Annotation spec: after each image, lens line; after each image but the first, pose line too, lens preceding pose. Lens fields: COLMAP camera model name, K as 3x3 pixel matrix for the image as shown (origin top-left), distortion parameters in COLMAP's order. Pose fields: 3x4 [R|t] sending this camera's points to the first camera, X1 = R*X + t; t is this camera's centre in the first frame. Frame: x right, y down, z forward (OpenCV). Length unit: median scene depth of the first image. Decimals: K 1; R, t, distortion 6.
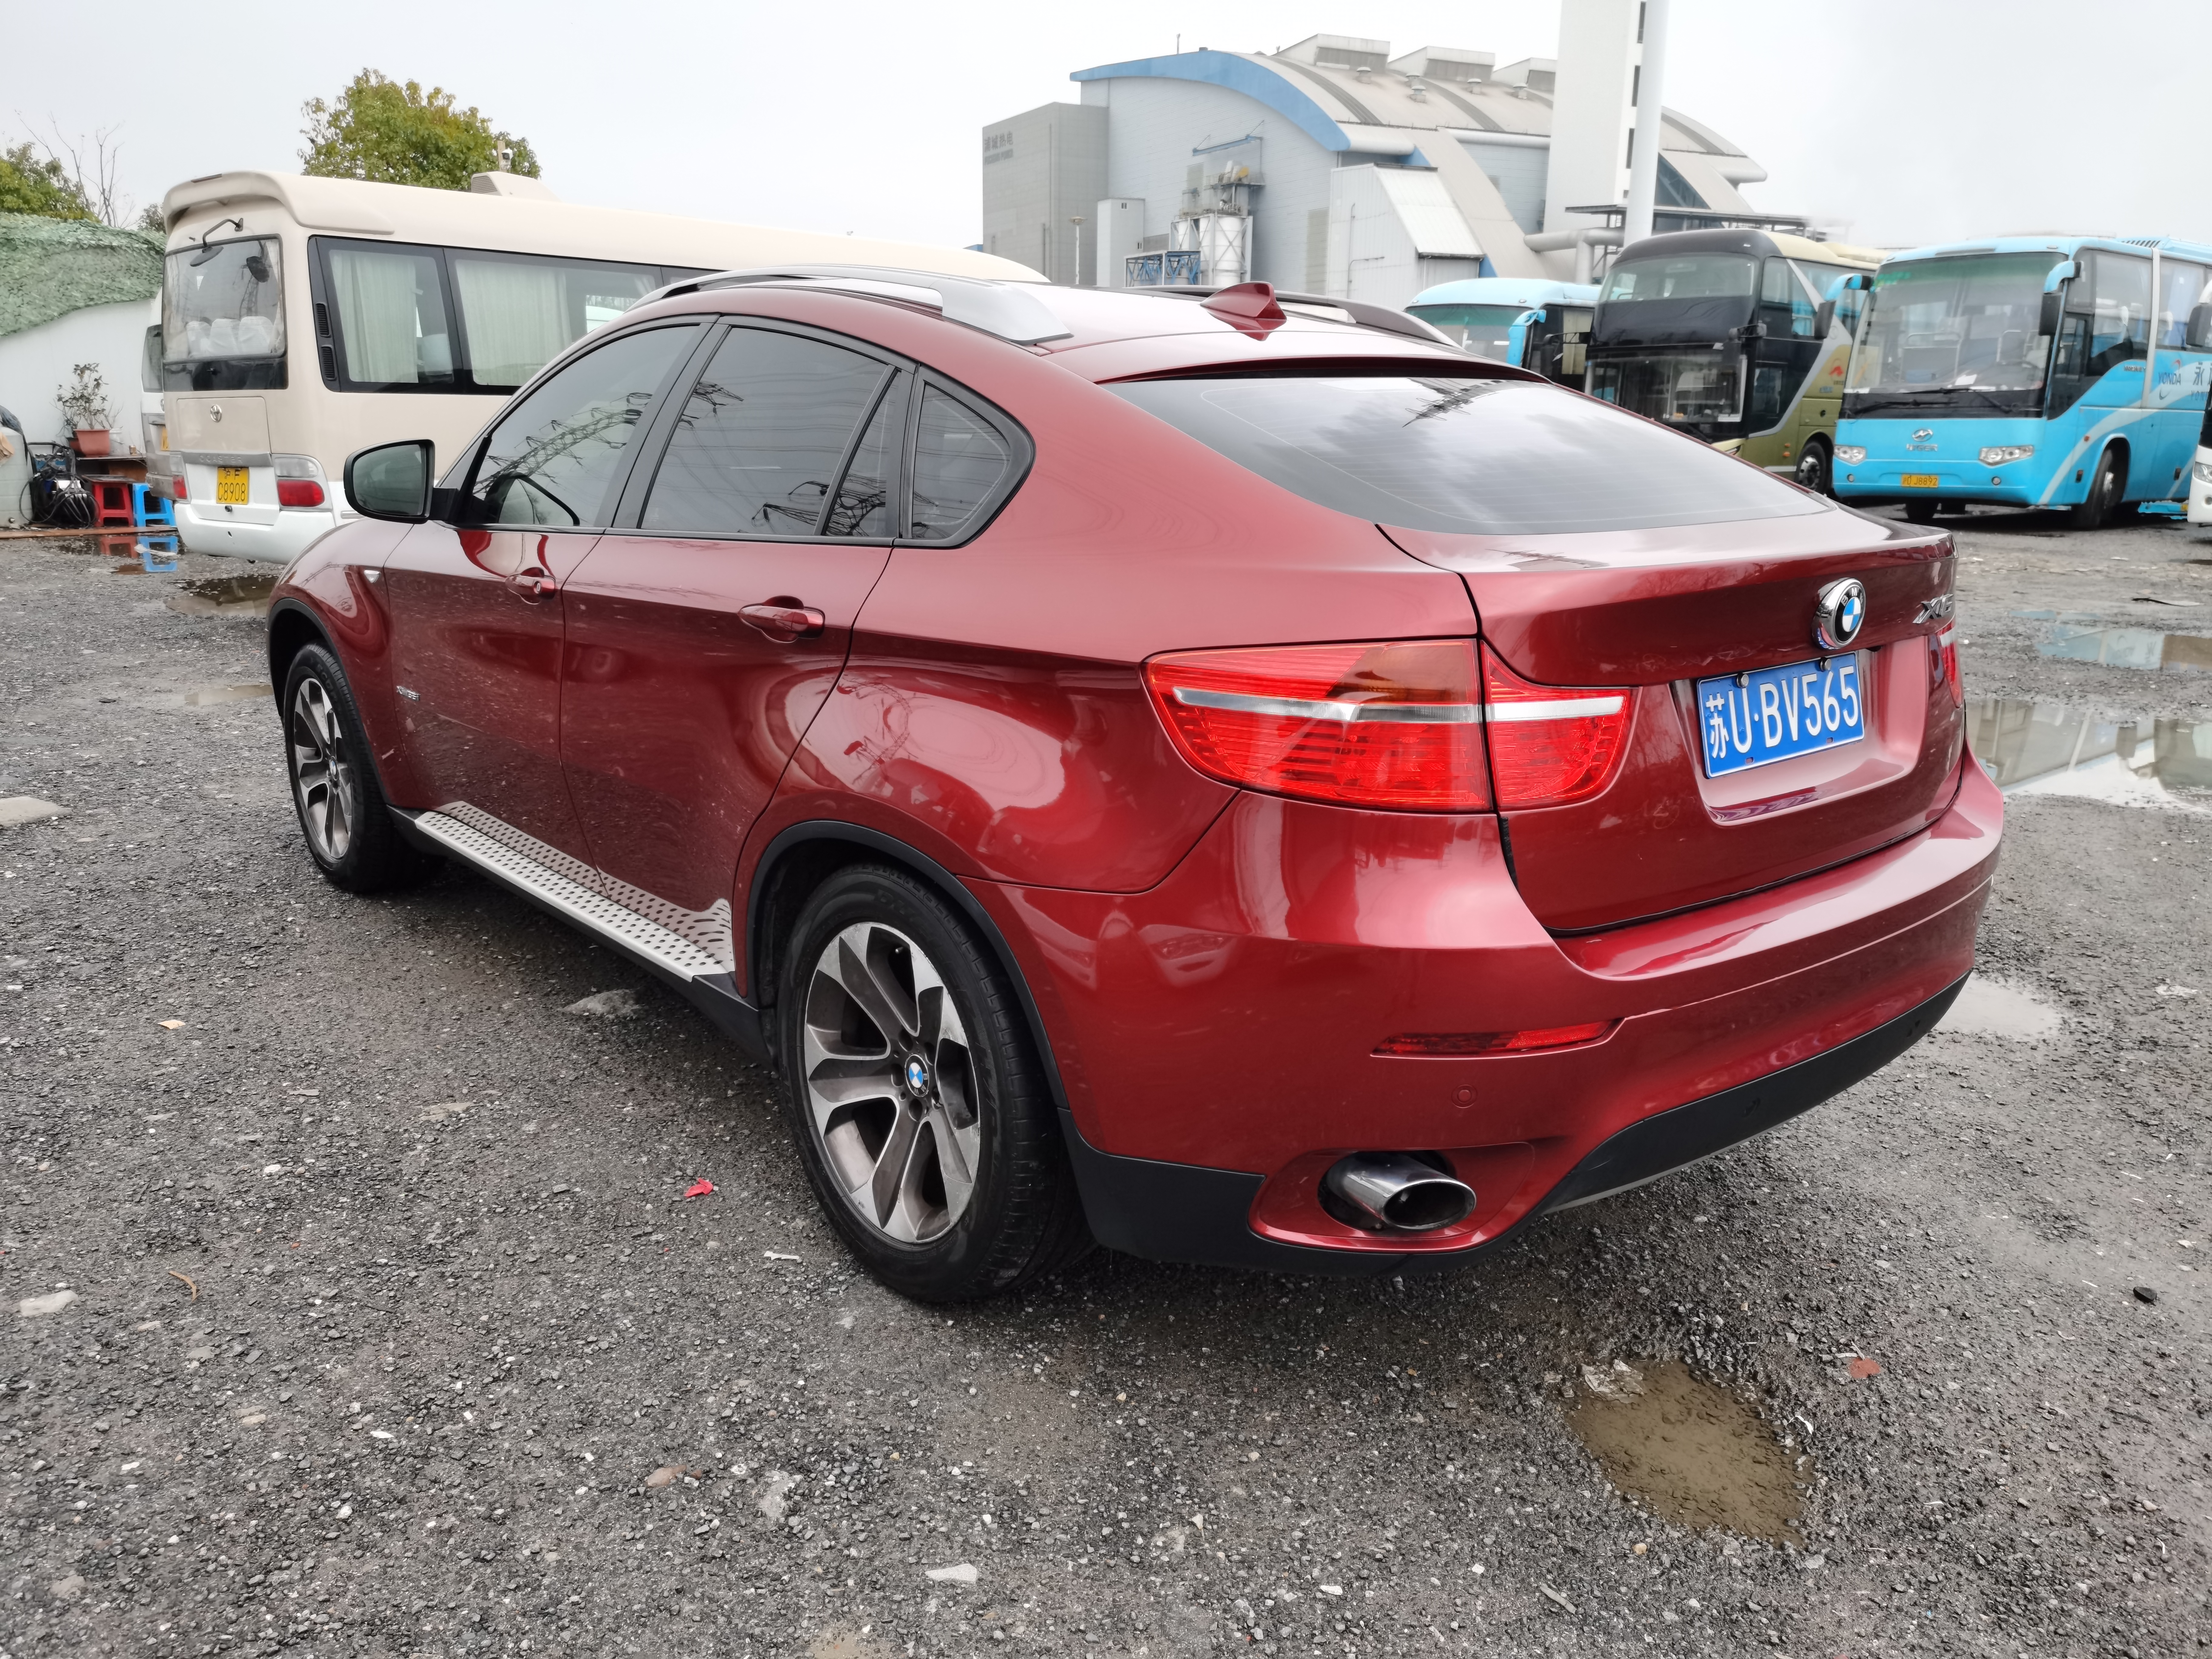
lens RADIAL K [[1708.9, 0, 1106.0], [0, 1708.9, 829.5], [0, 0, 1]] dist [0.055942, -0.048196]
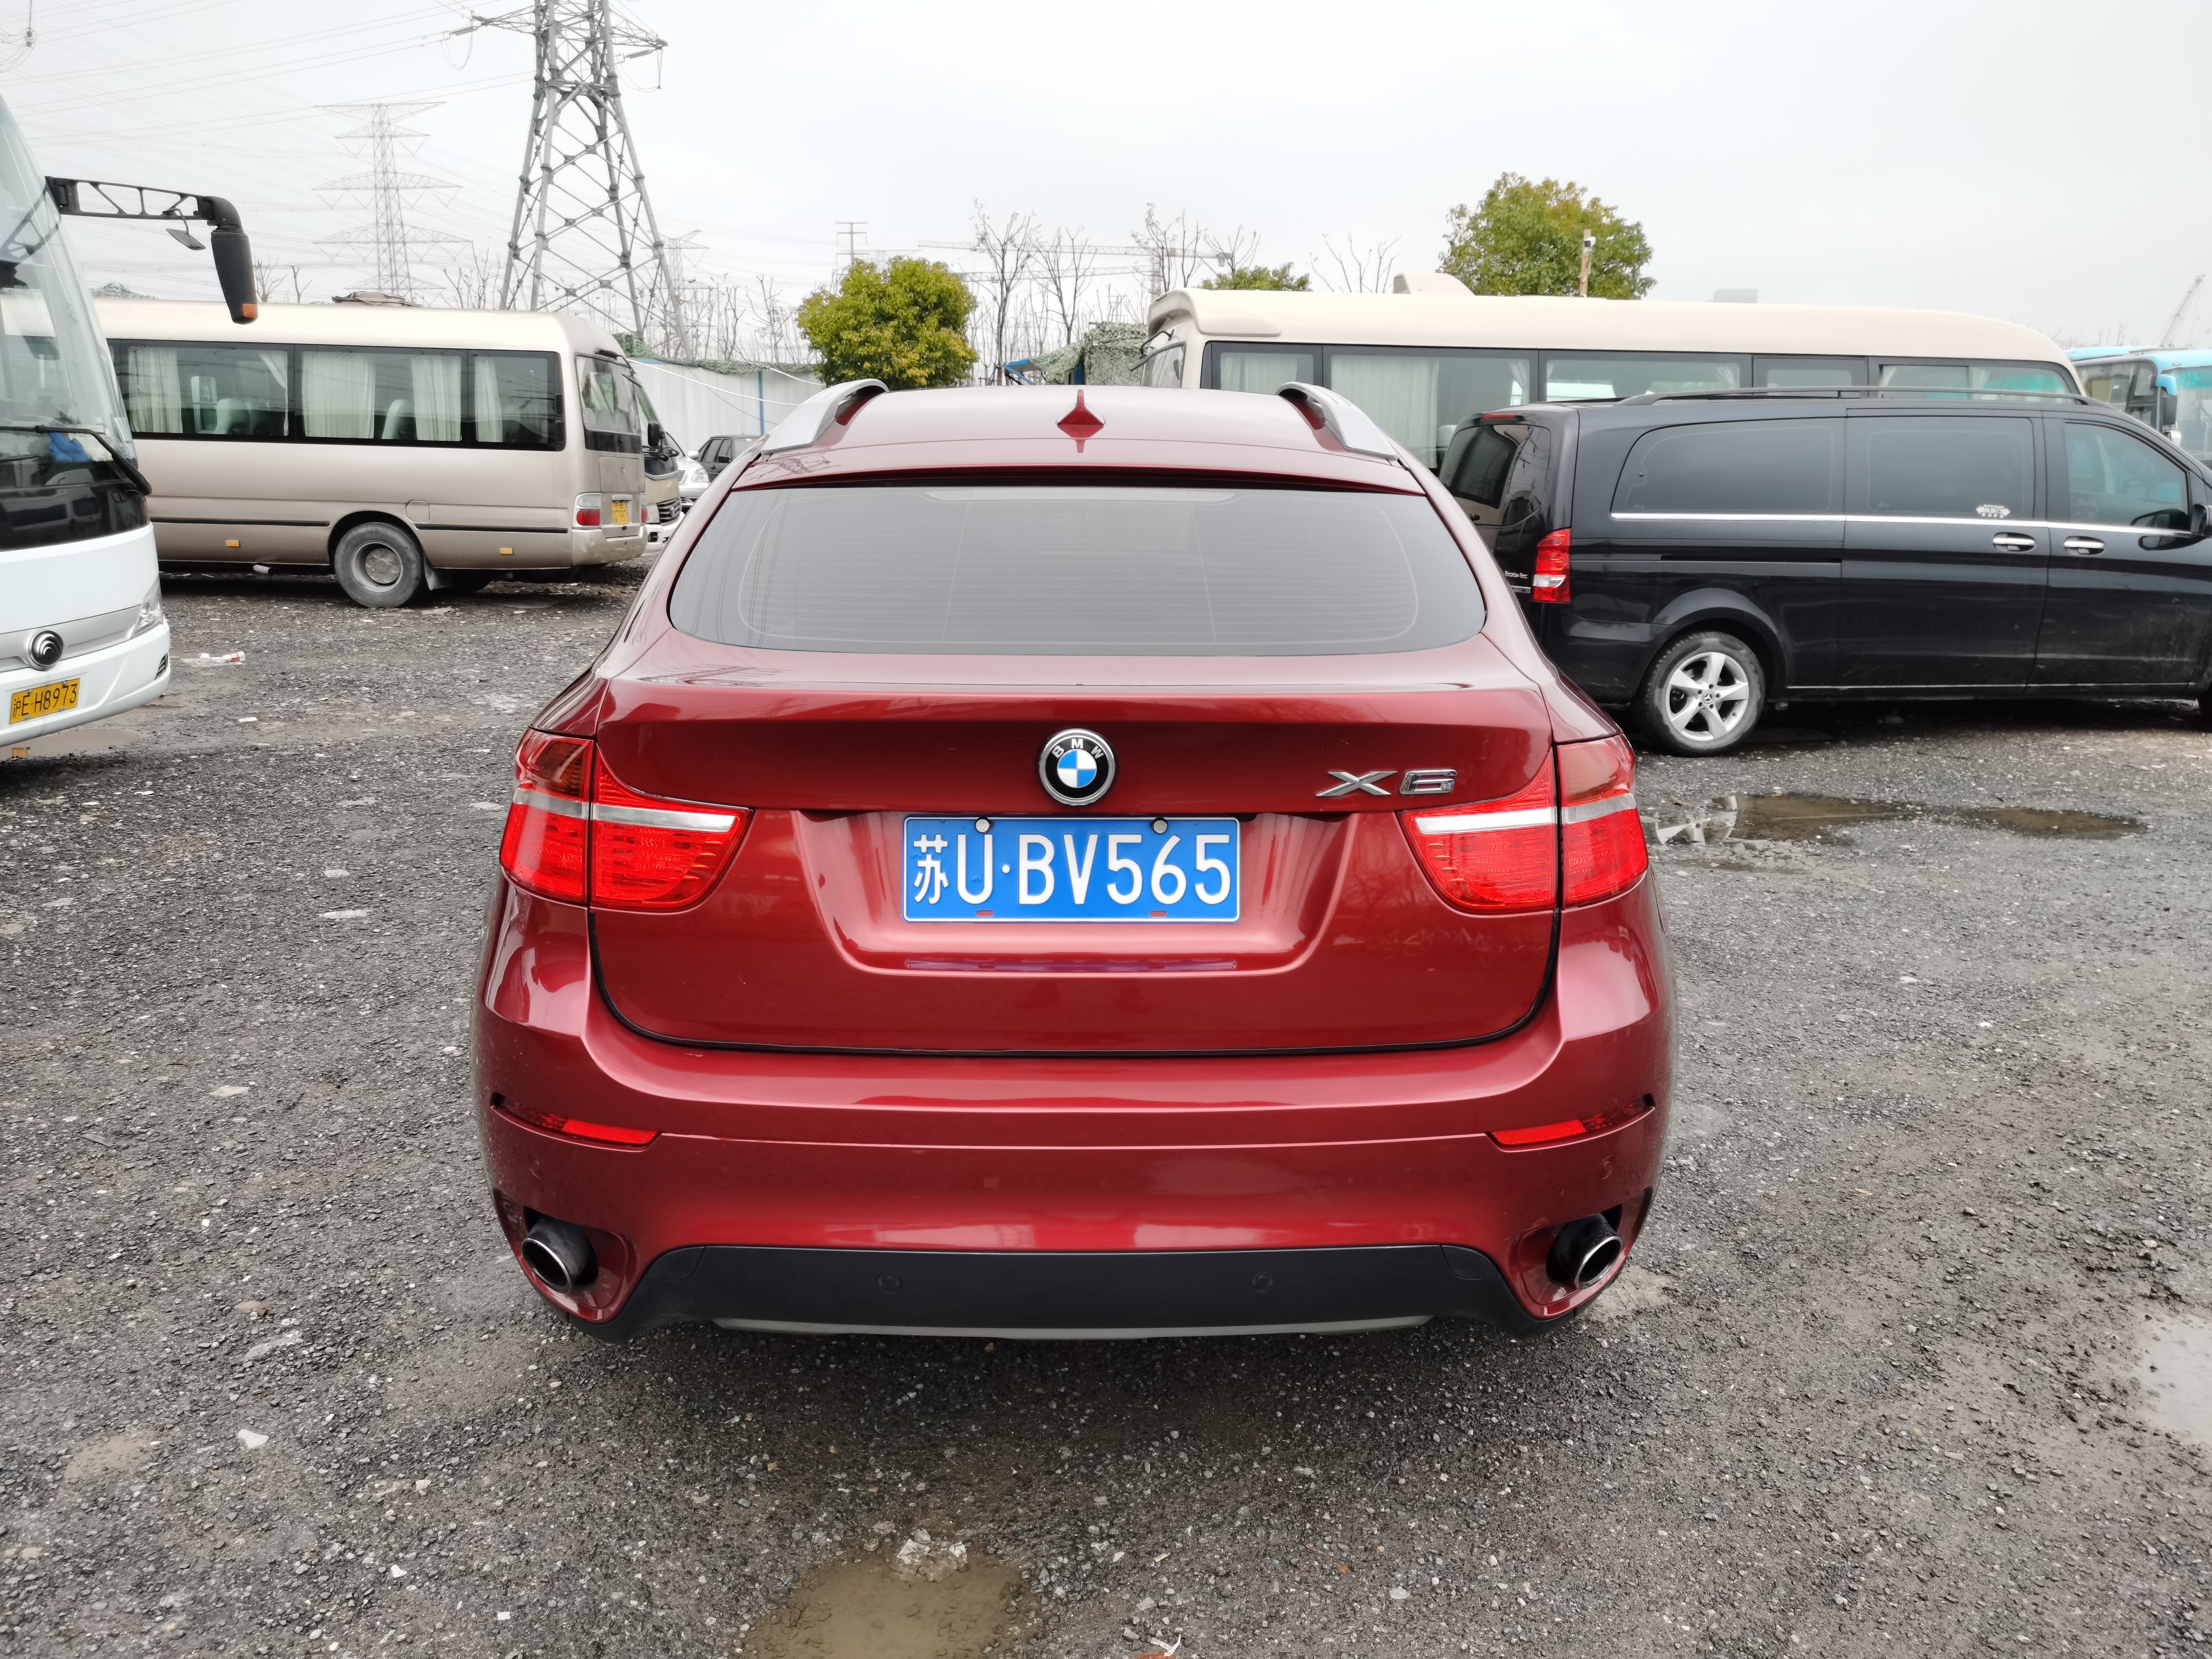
lens RADIAL K [[1708.9, 0, 1106.0], [0, 1708.9, 829.5], [0, 0, 1]] dist [0.055942, -0.048196]
pose [[0.768379, 0.138294, -0.624874, 0.109266], [-0.162452, 0.986542, 0.018577, -0.012381], [0.619034, 0.087238, 0.780504, 0.036295]]
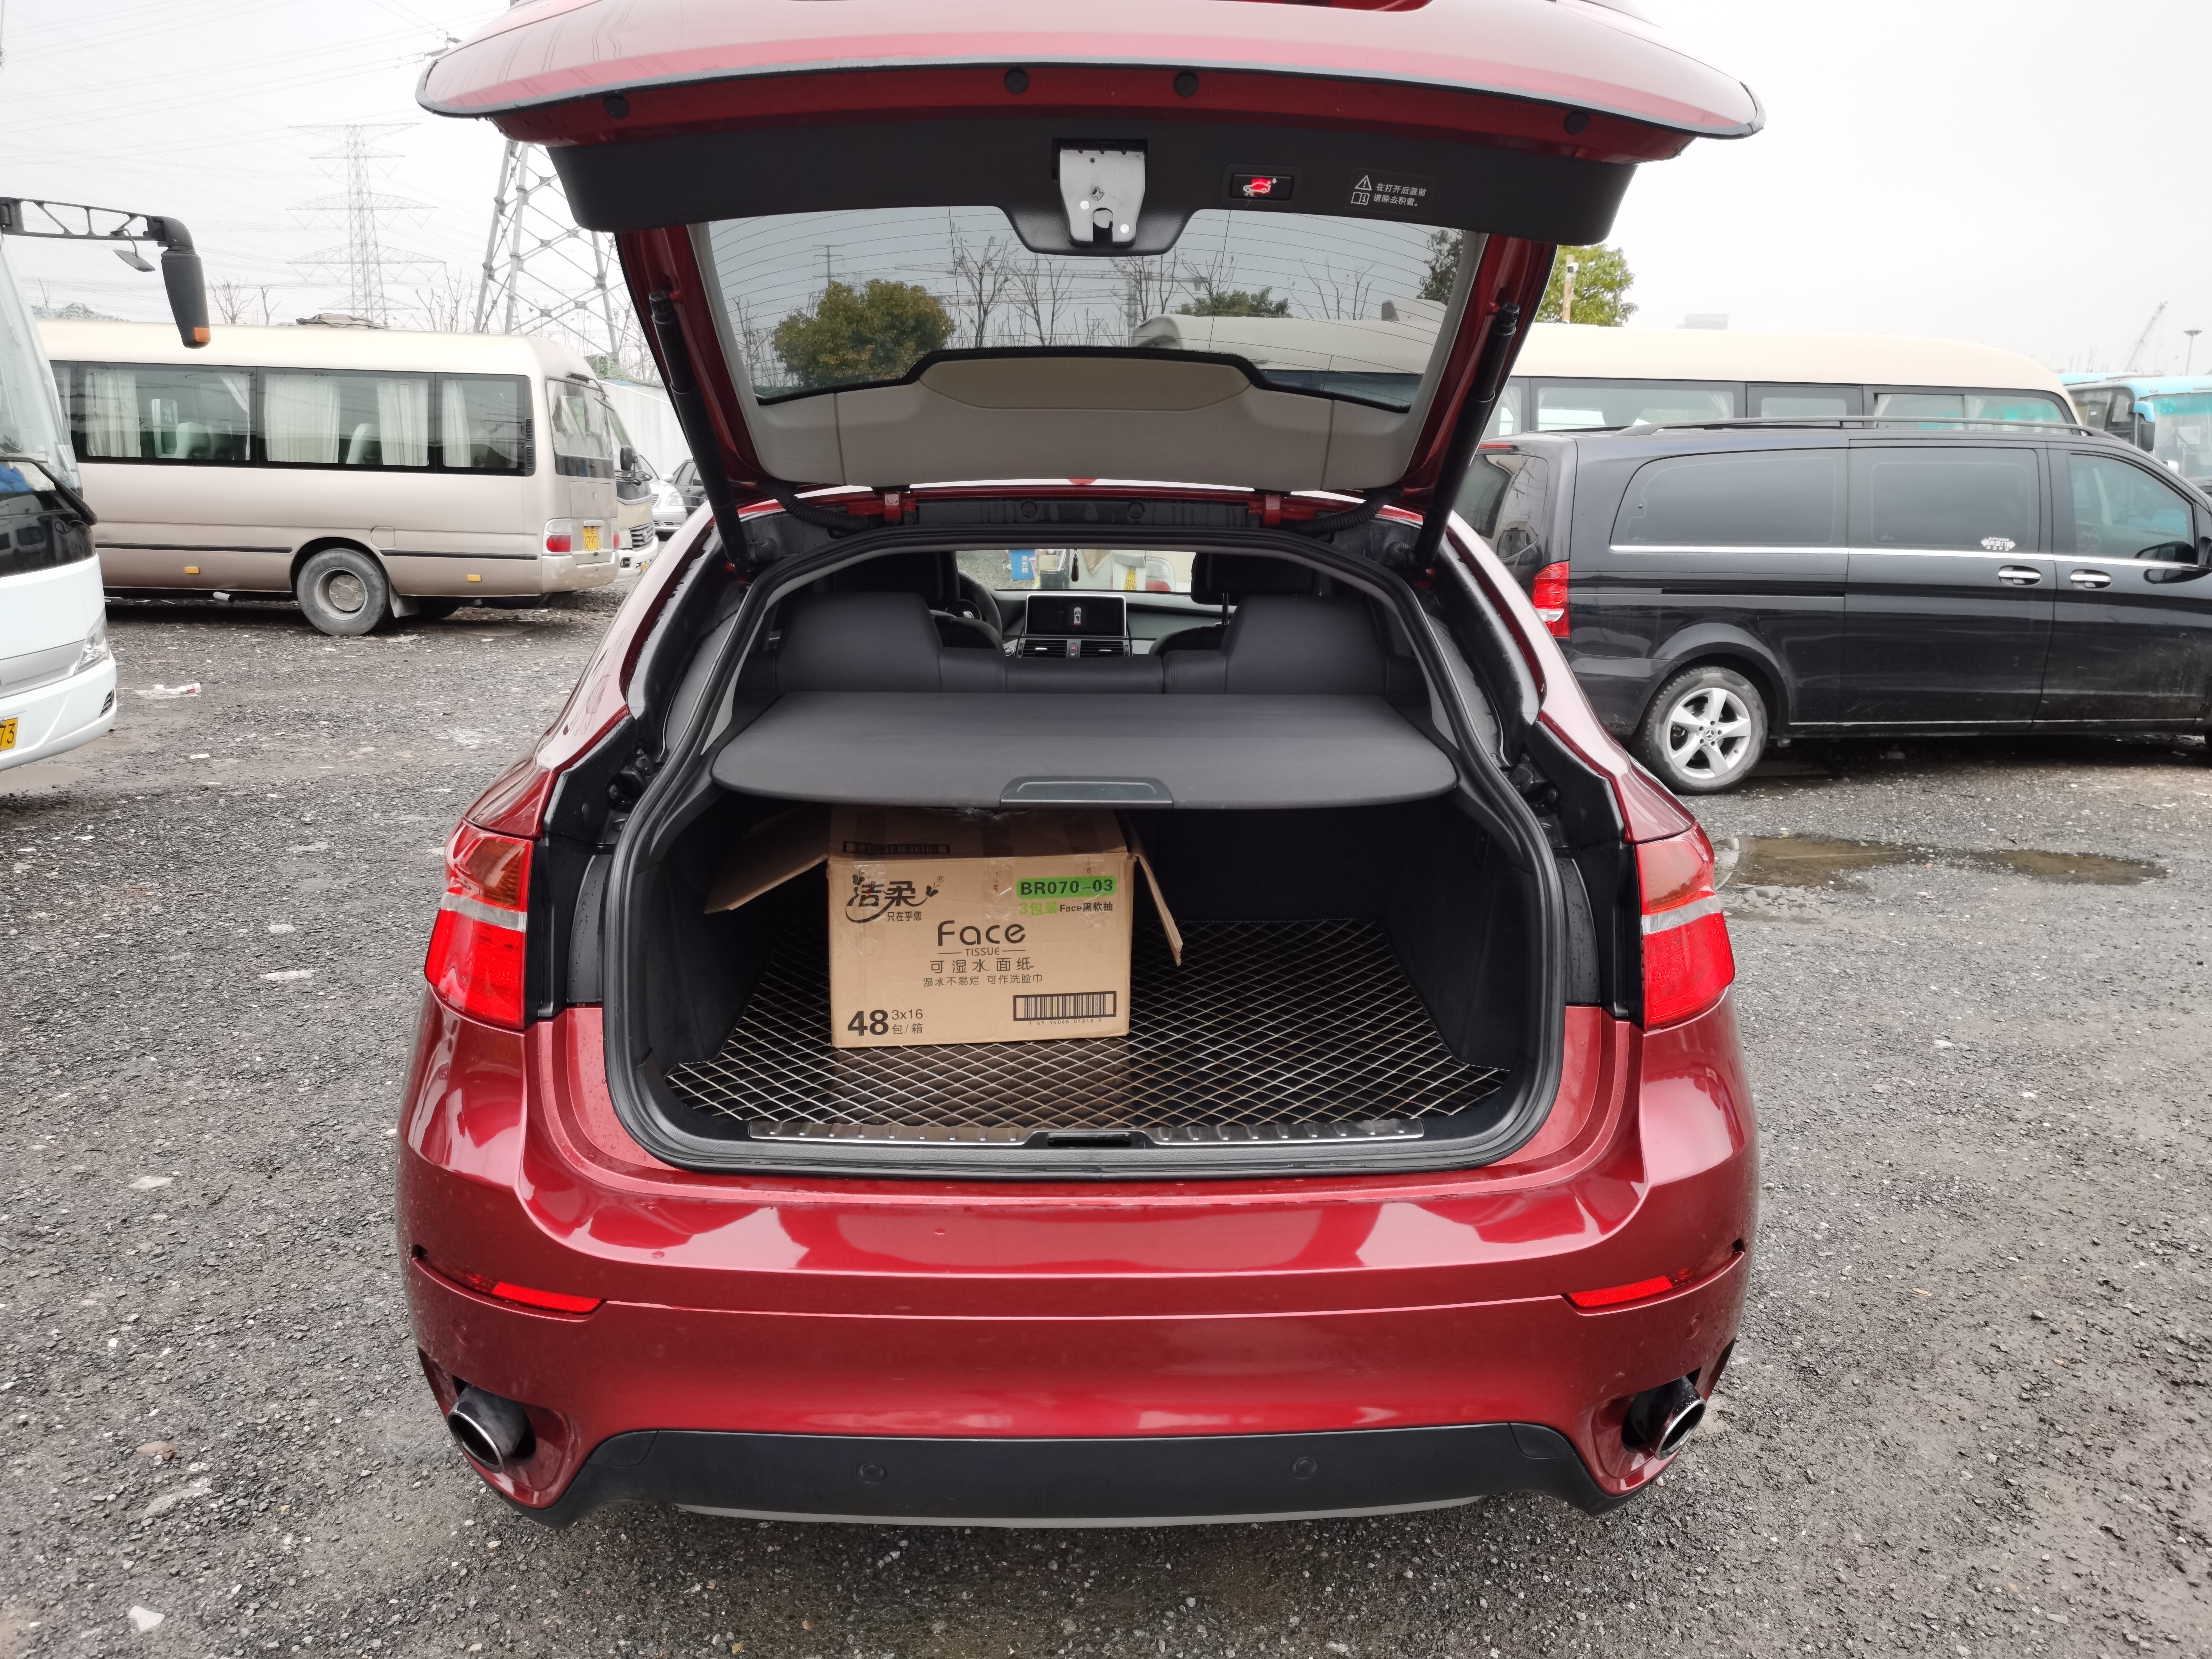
lens RADIAL K [[1708.9, 0, 1106.0], [0, 1708.9, 829.5], [0, 0, 1]] dist [0.055942, -0.048196]
pose [[0.776980, 0.130117, -0.615932, 0.099219], [-0.161655, 0.986837, 0.004548, -0.016401], [0.608416, 0.096035, 0.787786, 0.044552]]
